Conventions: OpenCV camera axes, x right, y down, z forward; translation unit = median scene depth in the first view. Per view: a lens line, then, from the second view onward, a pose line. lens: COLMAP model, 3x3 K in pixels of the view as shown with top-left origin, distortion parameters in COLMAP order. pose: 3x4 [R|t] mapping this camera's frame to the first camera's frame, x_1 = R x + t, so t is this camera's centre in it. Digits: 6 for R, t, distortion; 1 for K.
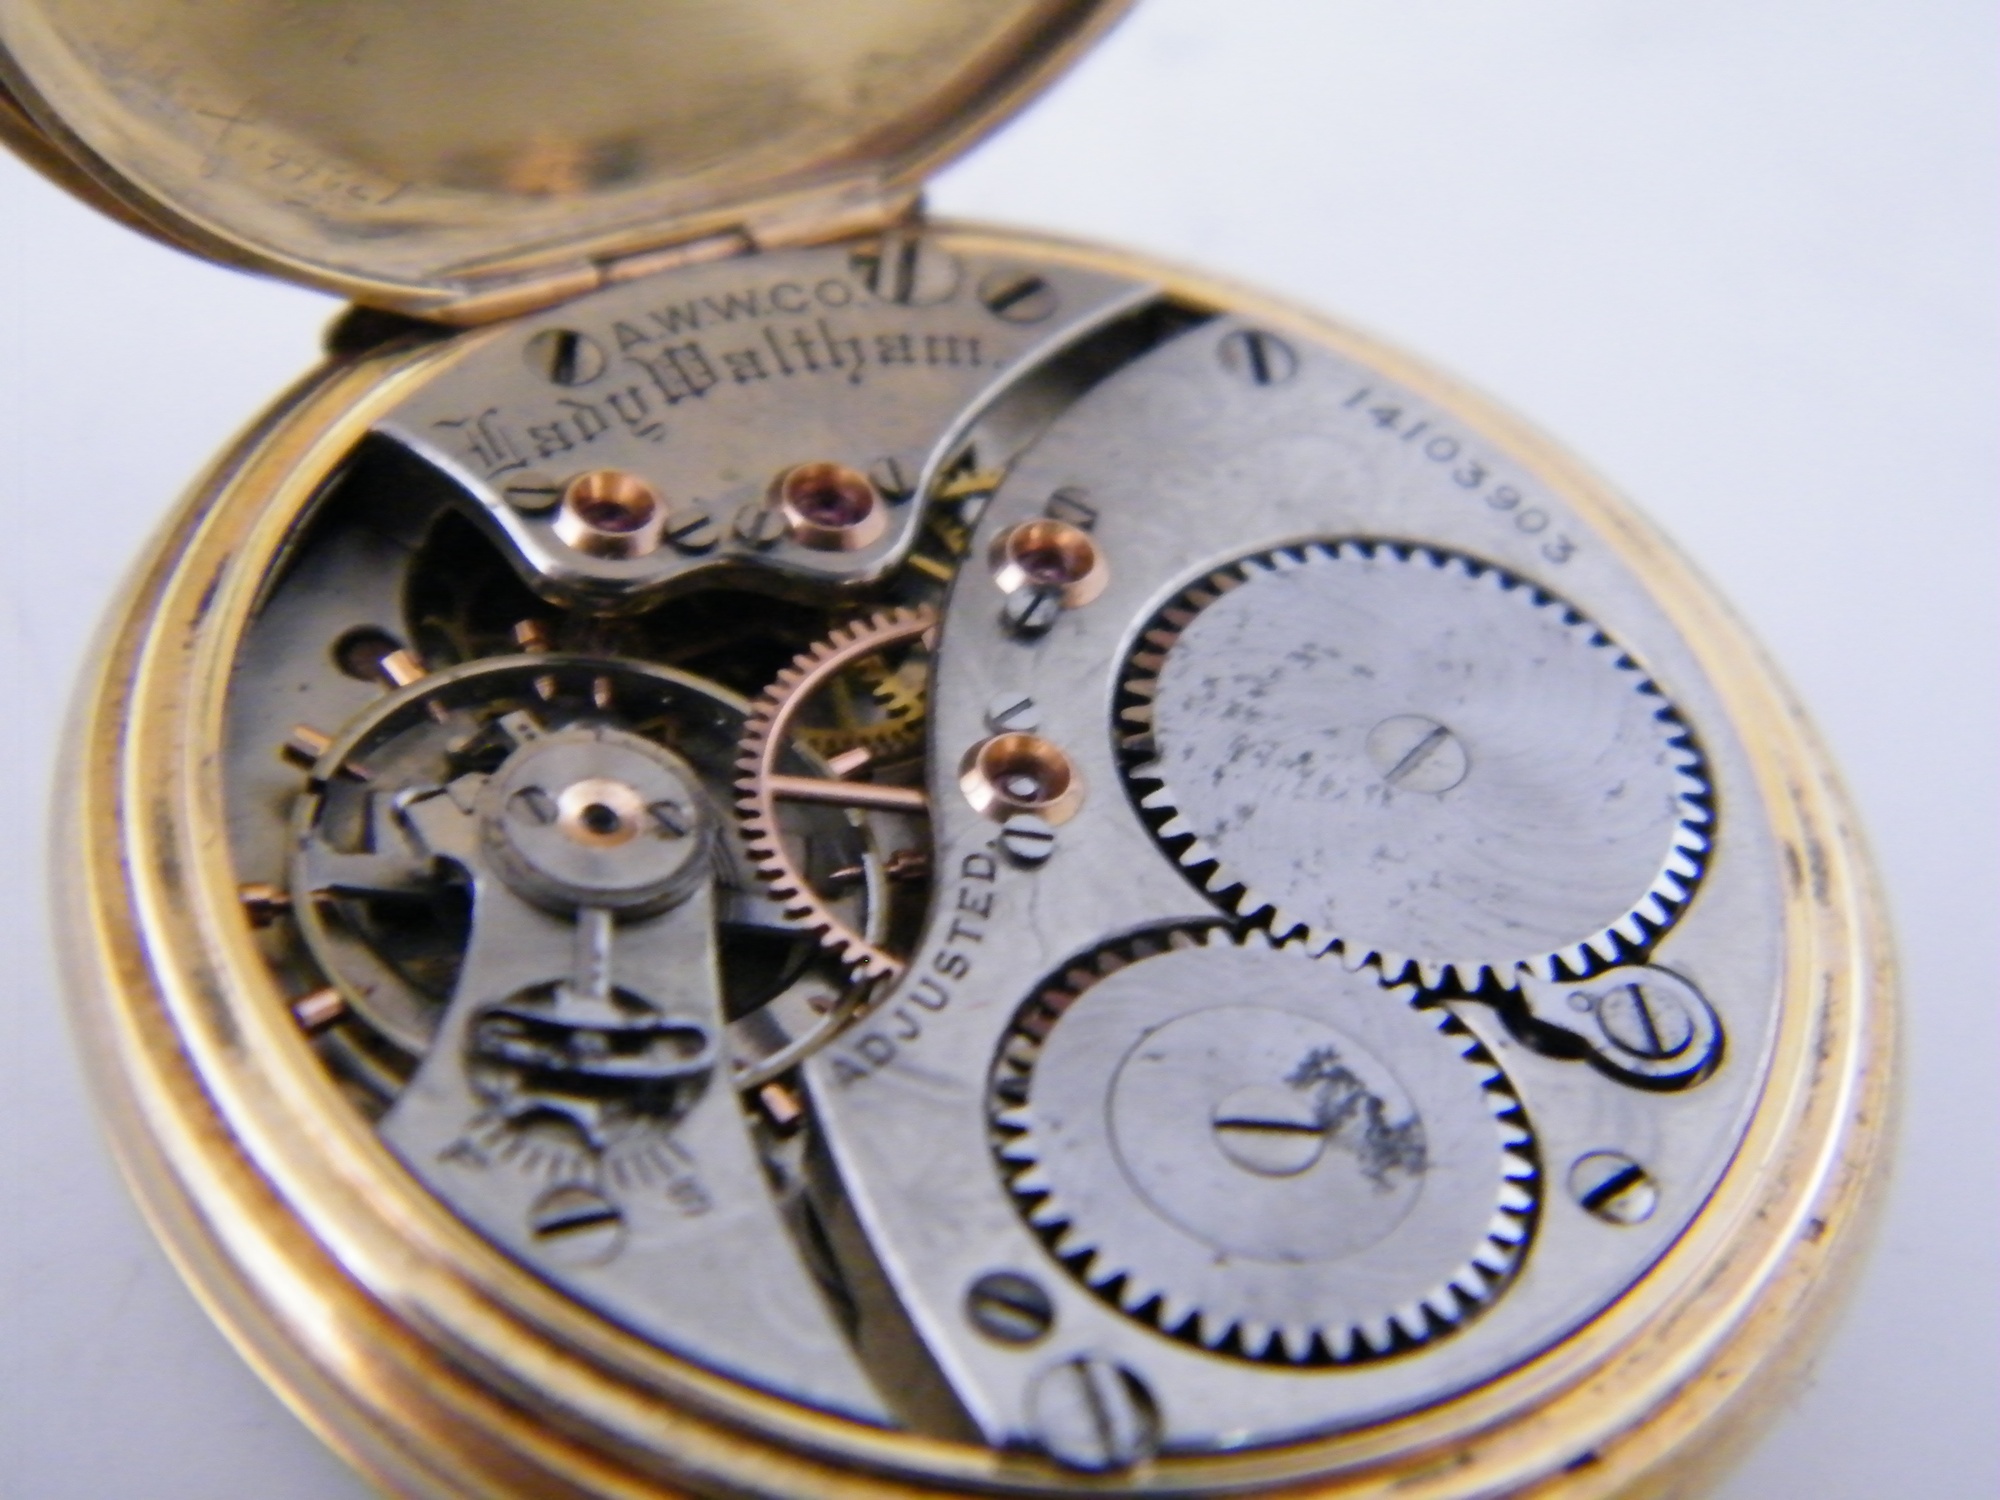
lens RADIAL K [[4888.3, 0, 994.8], [0, 4888.3, 745.1], [0, 0, 1]] dist [0.016064, 0.000000]
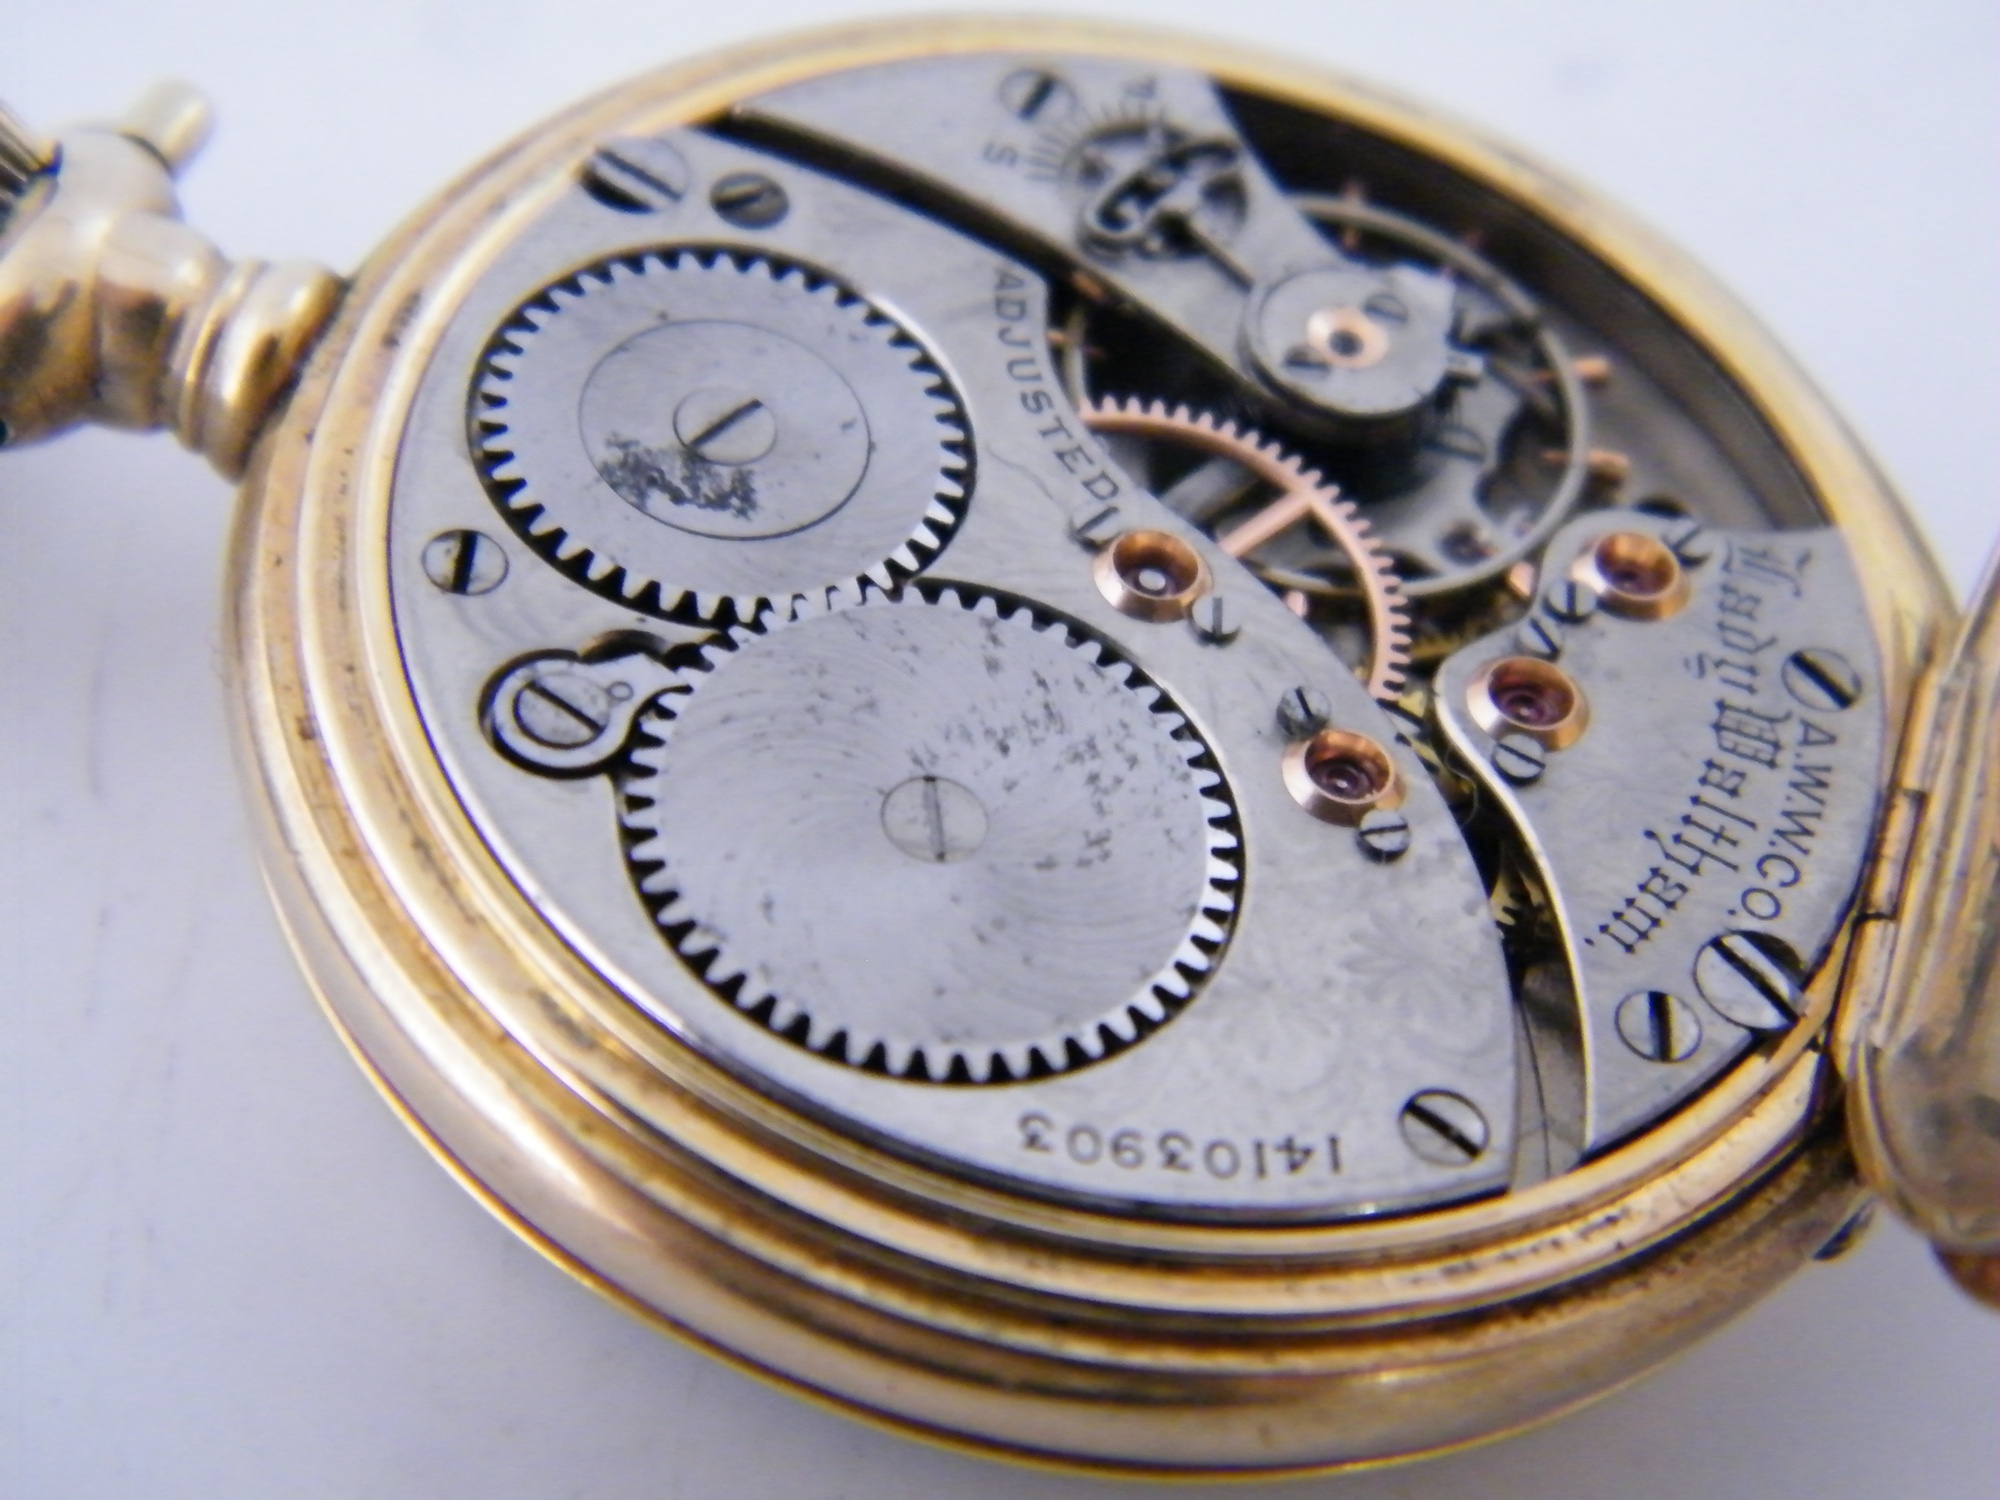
lens RADIAL K [[4888.3, 0, 998.9], [0, 4888.3, 751.5], [0, 0, 1]] dist [0.016064, 0.000000]
pose [[-0.670903, 0.347495, -0.655085, 0.739355], [-0.698688, -0.000250, 0.715427, -0.730918], [0.248444, 0.937682, 0.242958, 0.789622]]
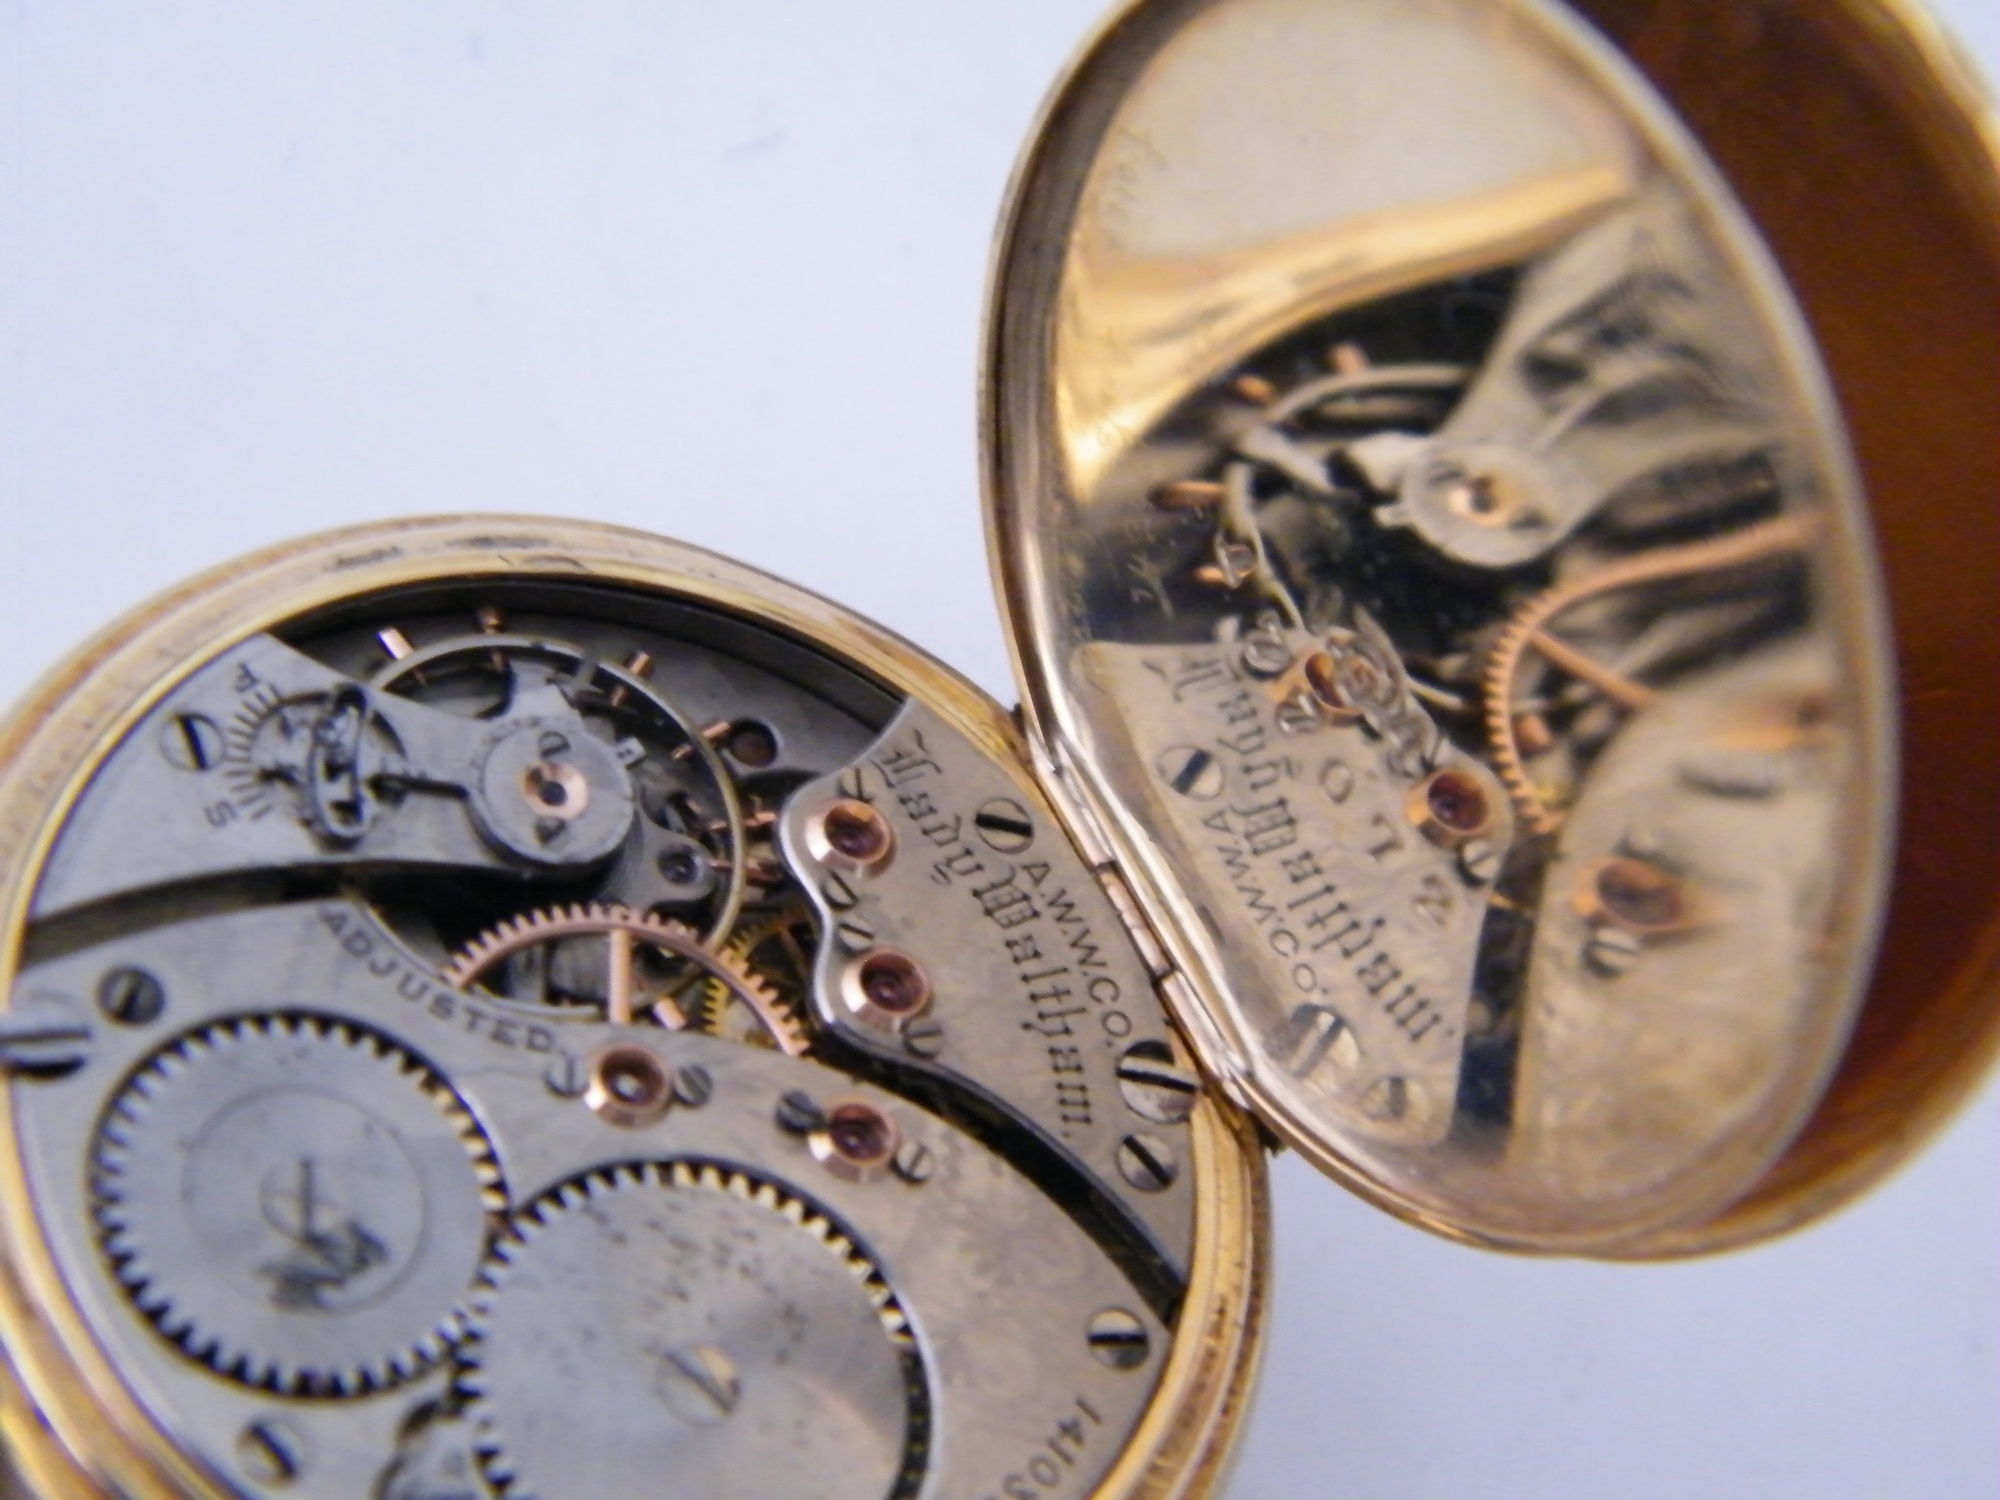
lens RADIAL K [[4888.3, 0, 992.4], [0, 4888.3, 747.1], [0, 0, 1]] dist [0.016064, 0.000000]
pose [[0.079398, 0.744777, -0.662573, 0.819396], [-0.919022, 0.312150, 0.240750, -0.427954], [0.386127, 0.589804, 0.709251, 0.070399]]
